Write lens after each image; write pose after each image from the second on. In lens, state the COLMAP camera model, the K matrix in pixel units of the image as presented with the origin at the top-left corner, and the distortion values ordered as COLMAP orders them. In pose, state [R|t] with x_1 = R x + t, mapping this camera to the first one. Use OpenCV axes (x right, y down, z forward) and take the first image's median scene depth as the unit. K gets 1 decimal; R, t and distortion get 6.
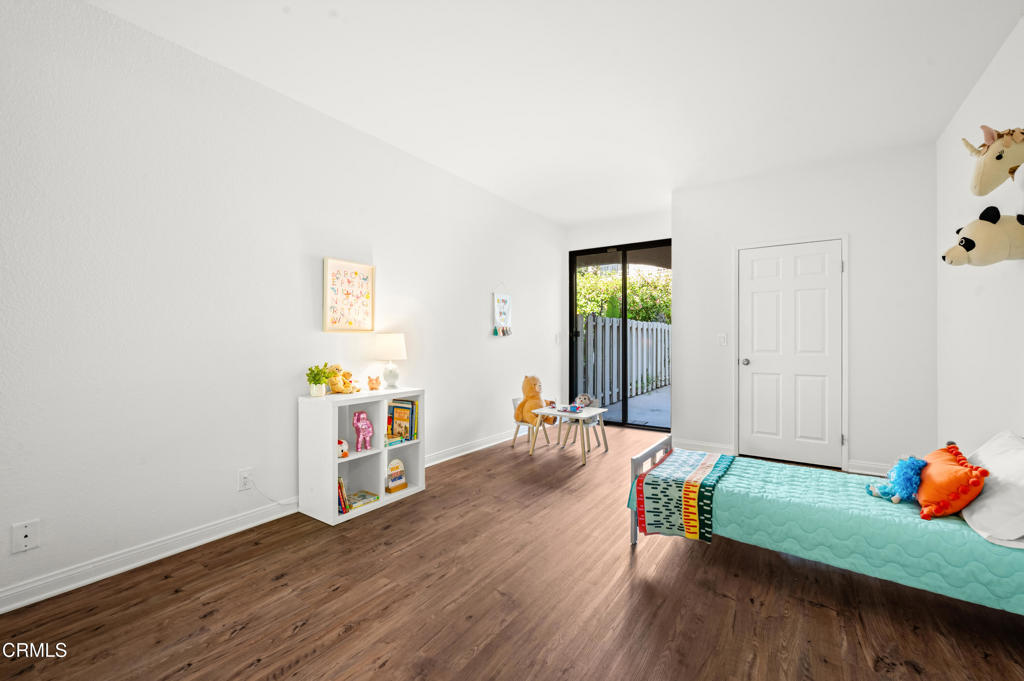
lens RADIAL K [[443.3, 0, 515.2], [0, 443.3, 336.6], [0, 0, 1]] dist [0.001862, 0.000983]
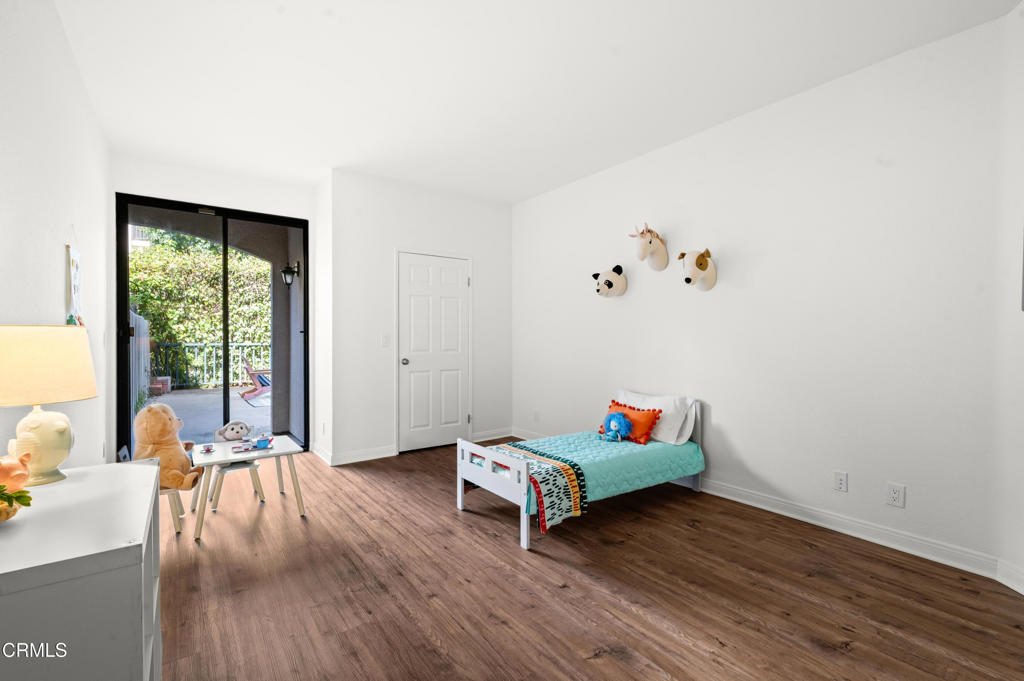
lens RADIAL K [[443.3, 0, 545.5], [0, 443.3, 339.9], [0, 0, 1]] dist [0.001862, 0.000983]
pose [[0.313619, -0.003920, 0.949541, -0.686054], [-0.003347, 0.999981, 0.005233, -0.001157], [-0.949543, -0.004819, 0.313600, 0.694061]]
